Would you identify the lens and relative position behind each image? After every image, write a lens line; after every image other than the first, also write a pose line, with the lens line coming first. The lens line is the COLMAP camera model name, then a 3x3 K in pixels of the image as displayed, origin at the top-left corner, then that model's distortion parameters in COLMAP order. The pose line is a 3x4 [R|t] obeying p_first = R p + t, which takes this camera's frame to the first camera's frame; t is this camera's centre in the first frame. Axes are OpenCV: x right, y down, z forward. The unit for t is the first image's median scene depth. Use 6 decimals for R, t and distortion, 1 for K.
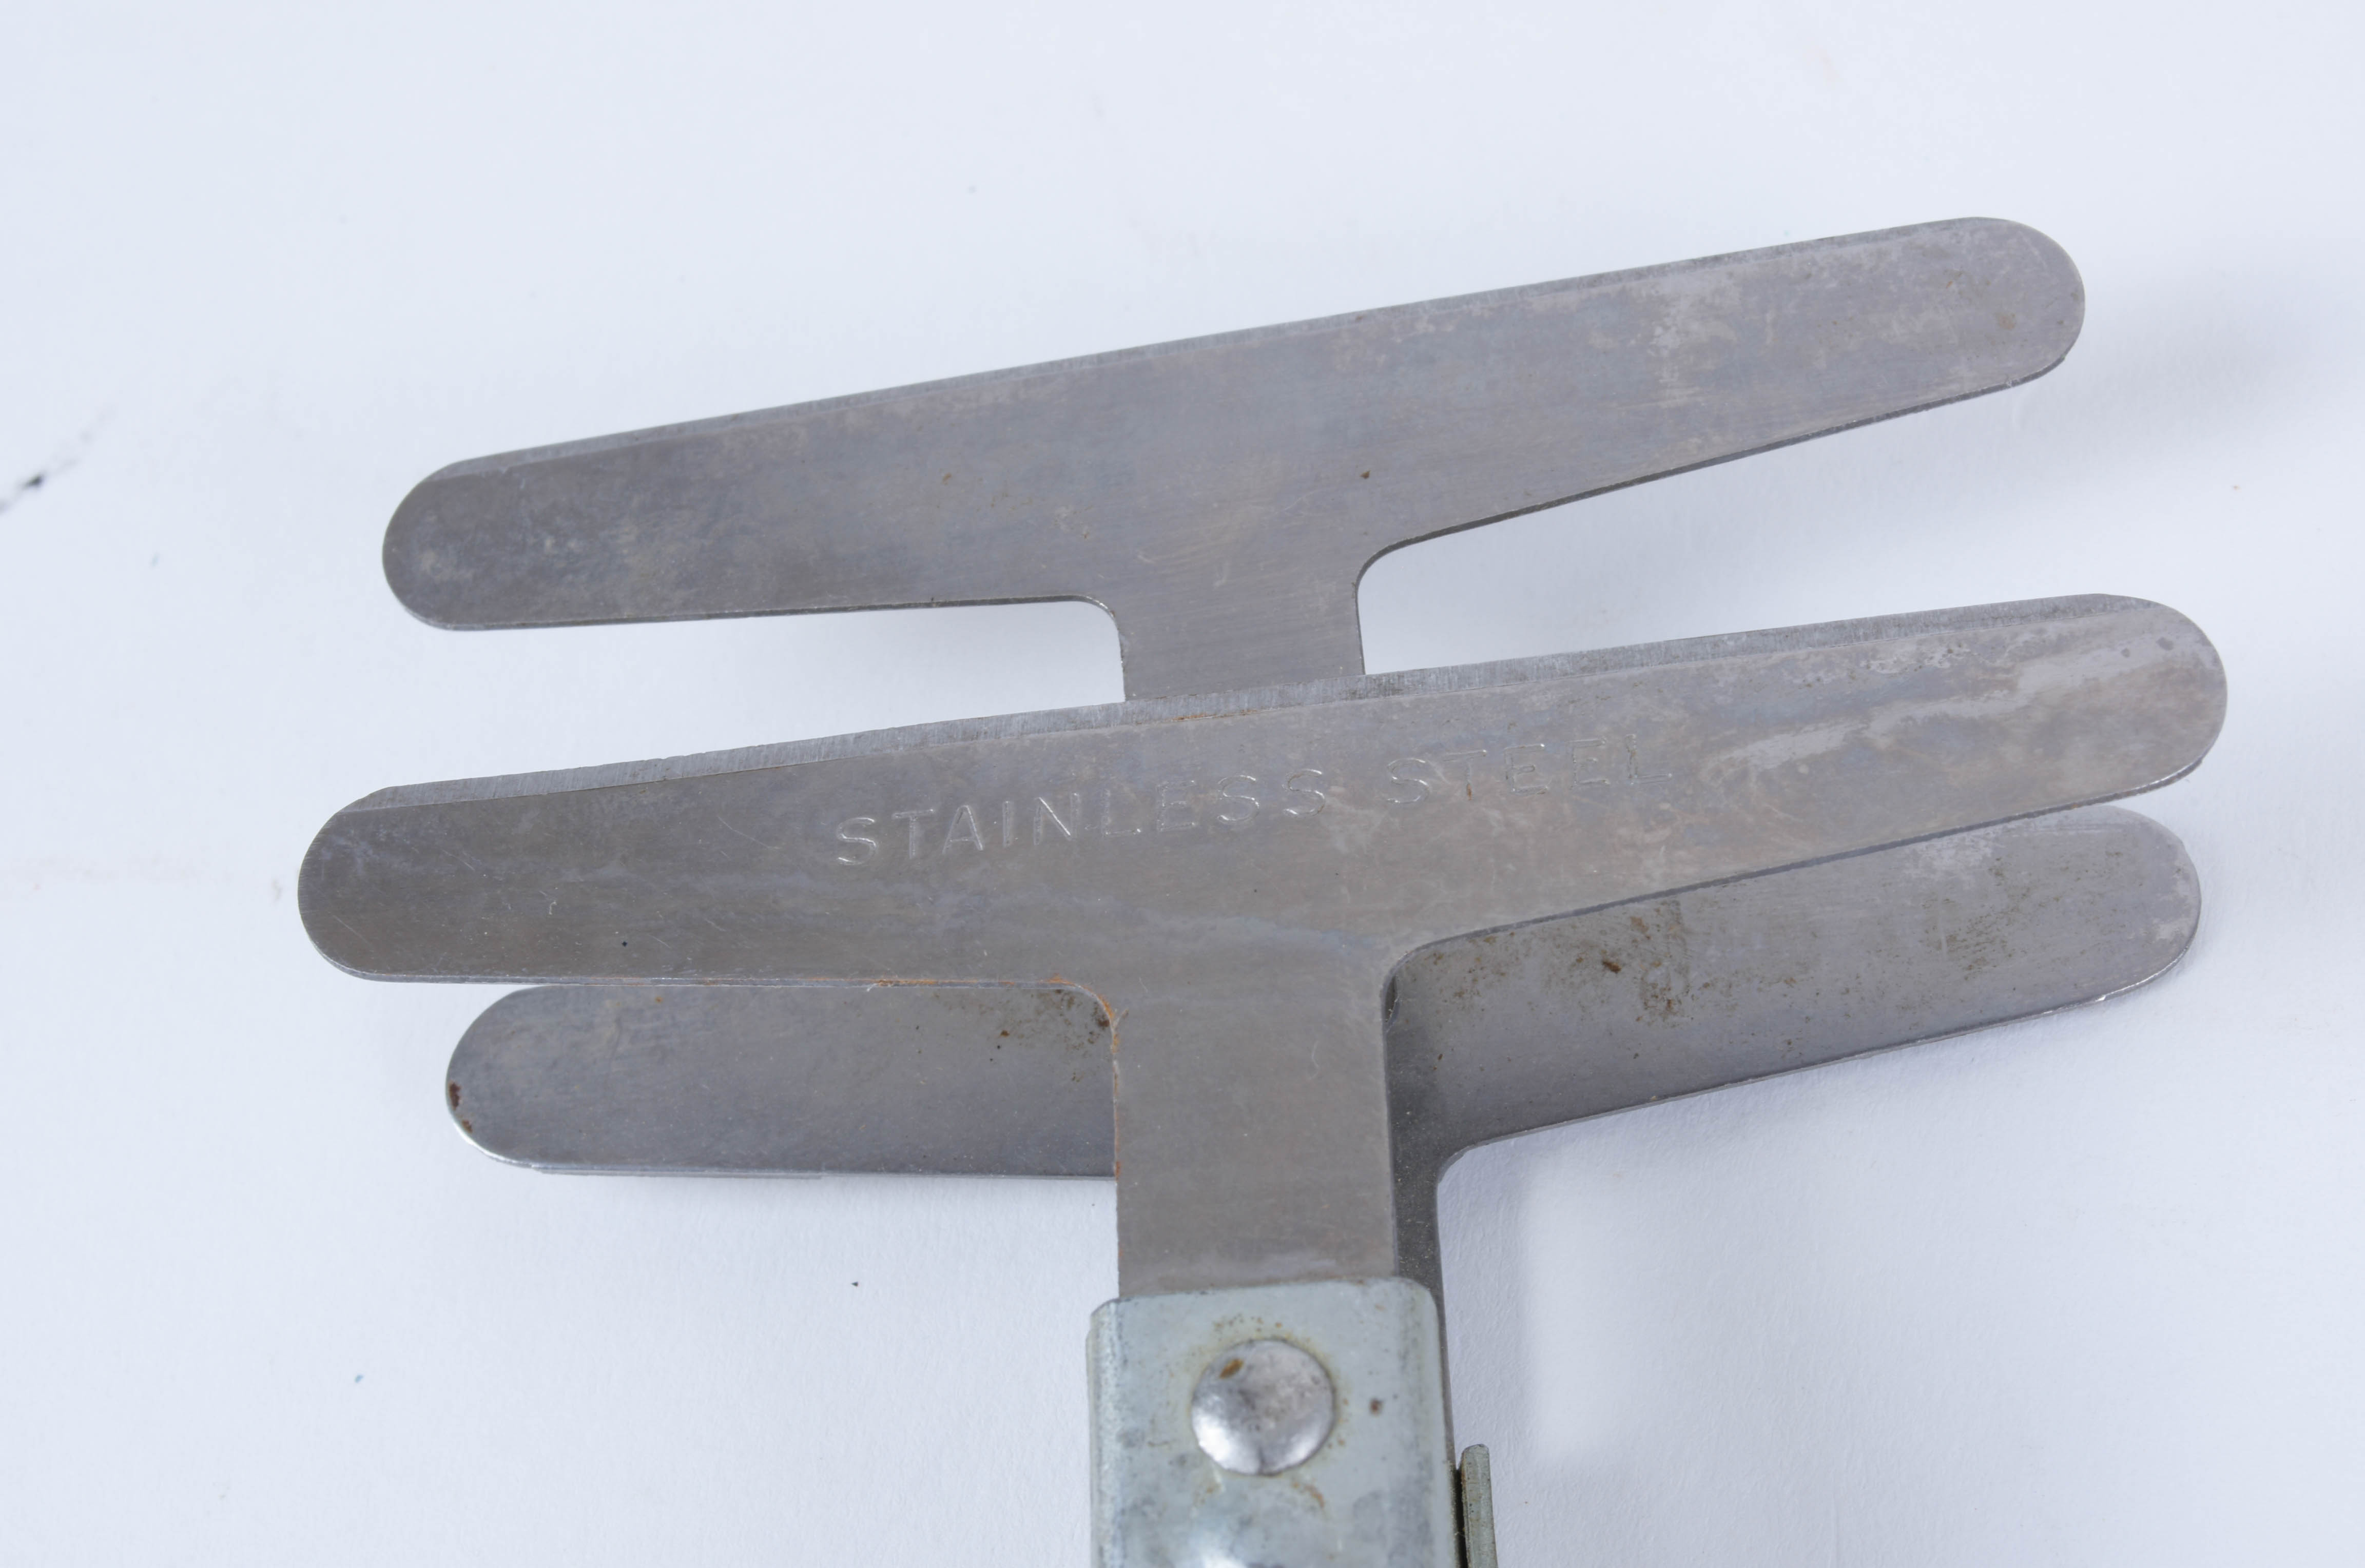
lens RADIAL K [[4081.8, 0, 1182.5], [0, 4081.8, 784.0], [0, 0, 1]] dist [-0.019895, -0.053833]
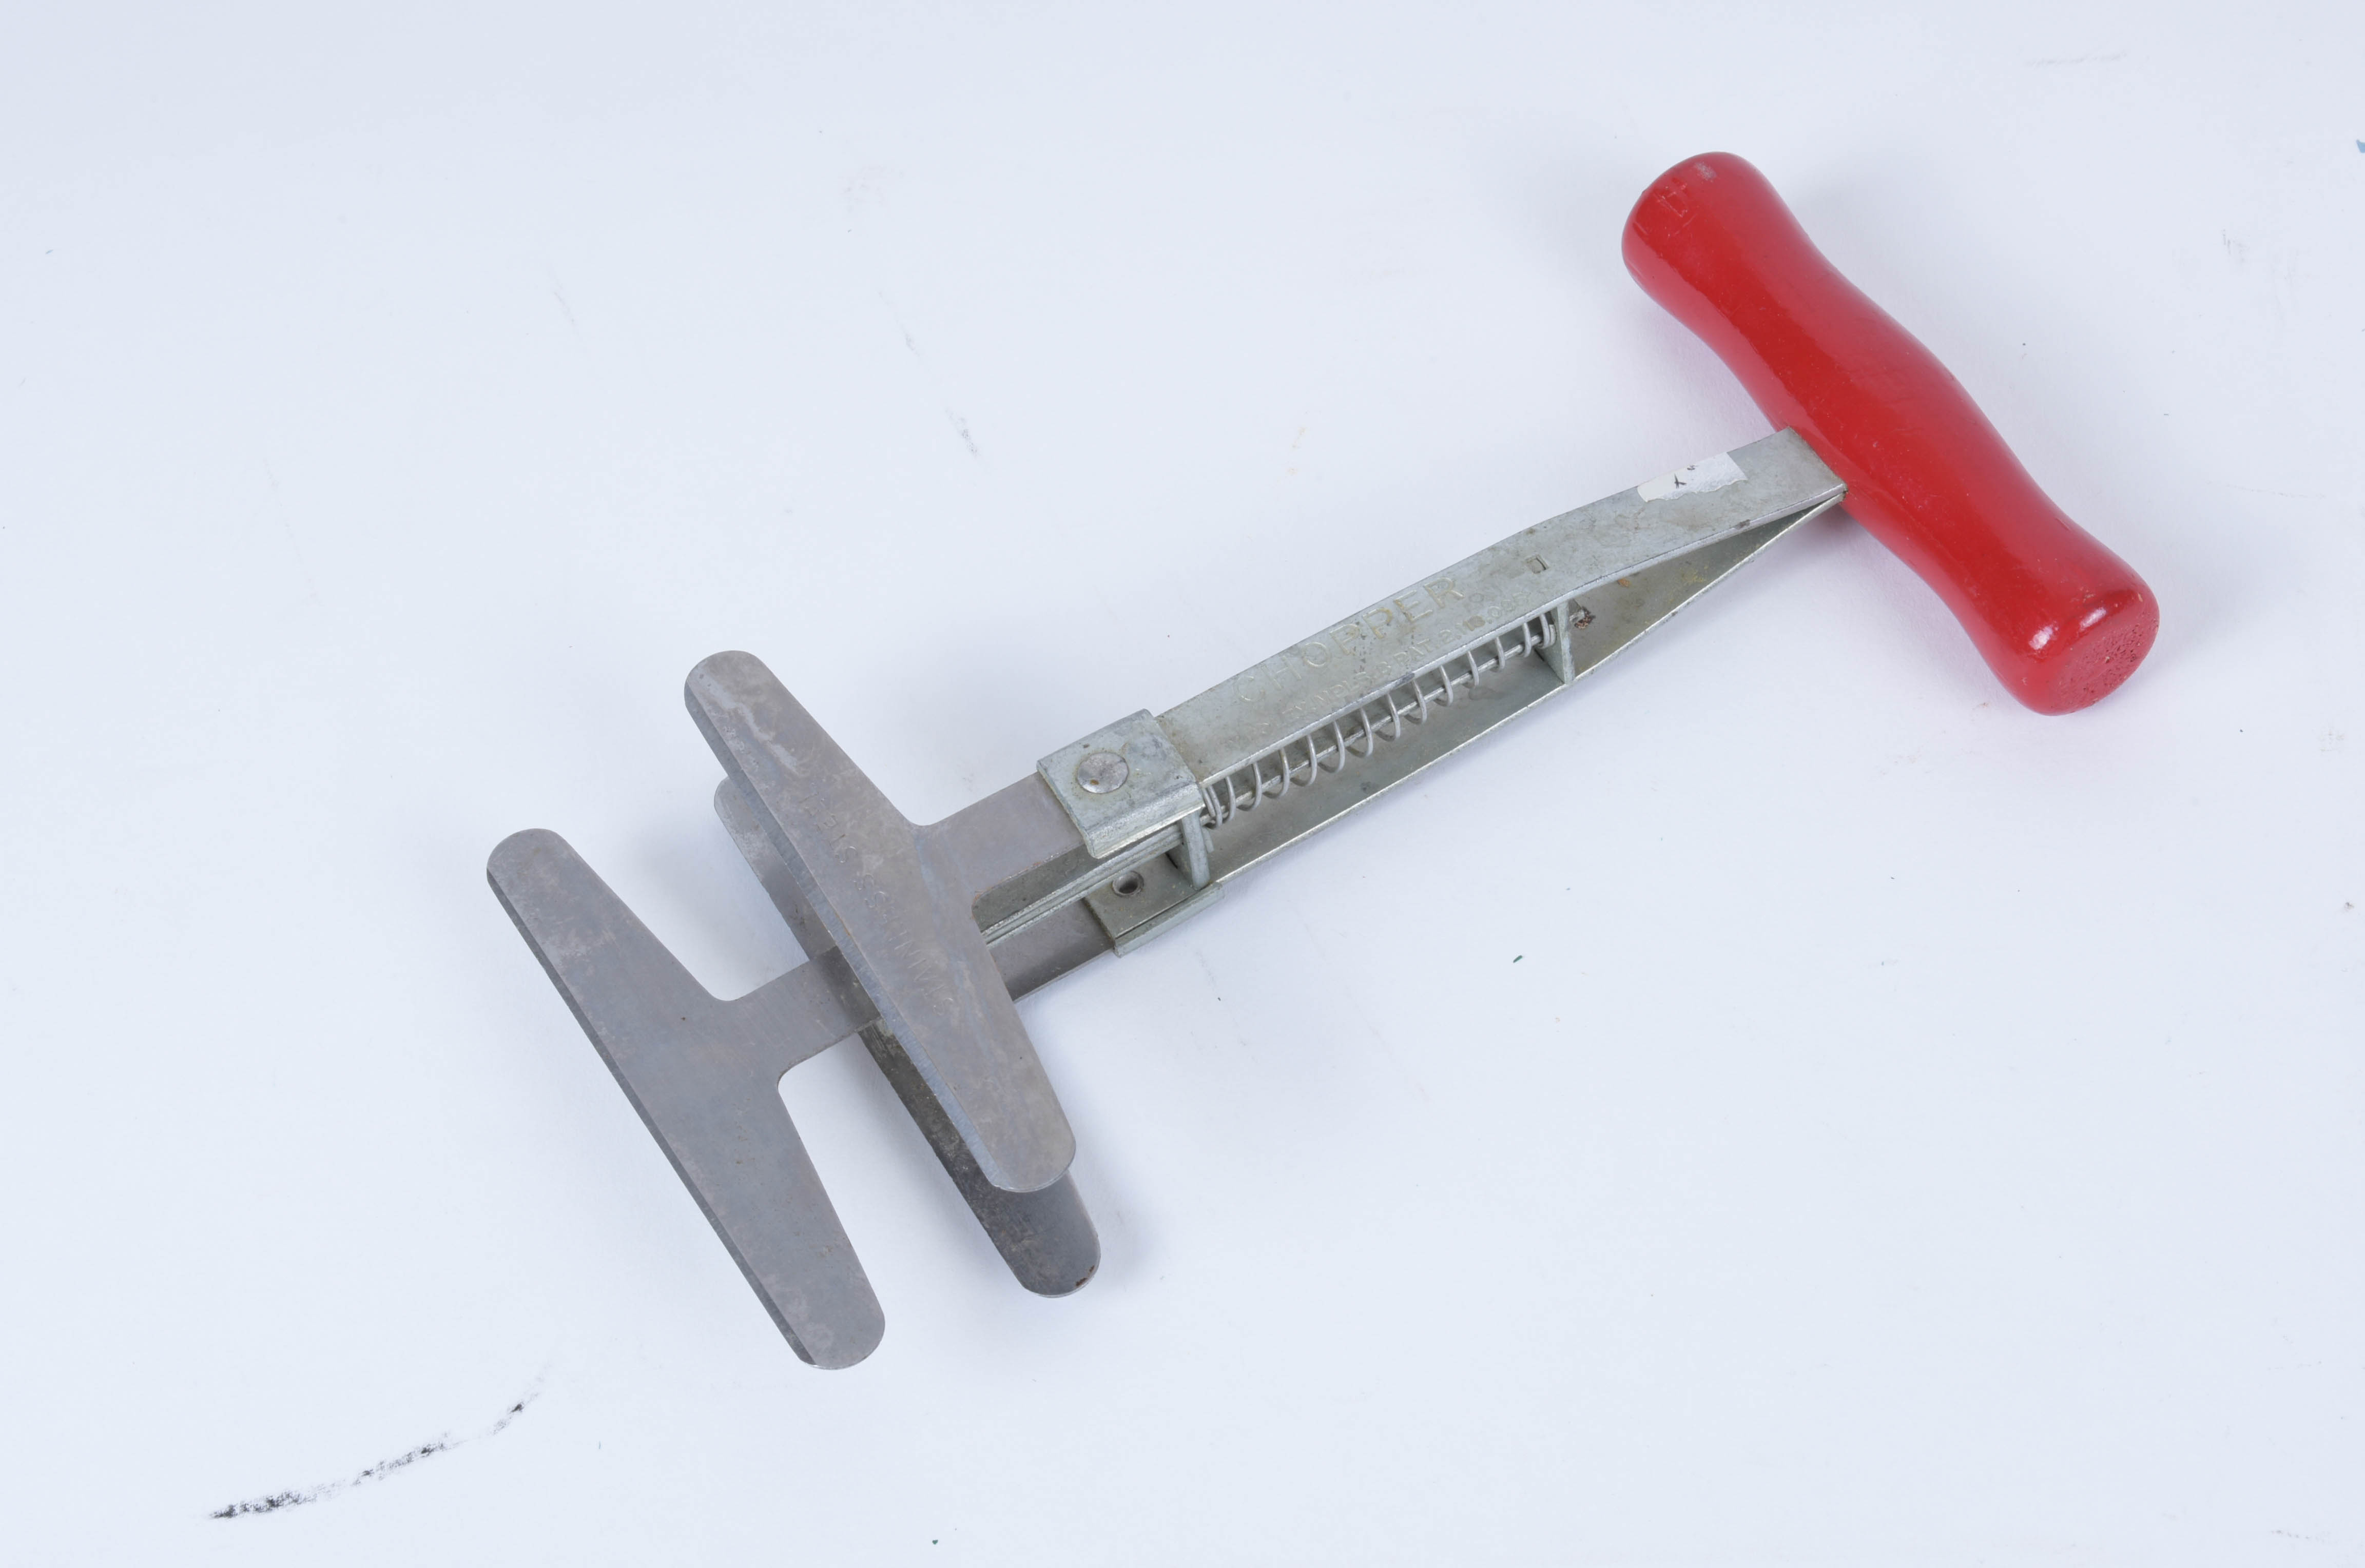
lens RADIAL K [[4081.8, 0, 1182.5], [0, 4081.8, 784.0], [0, 0, 1]] dist [-0.019895, -0.053833]
pose [[-0.419911, -0.569848, 0.706362, -1.822810], [0.867397, -0.023001, 0.497085, -1.093057], [-0.267016, 0.821428, 0.503943, -0.376067]]
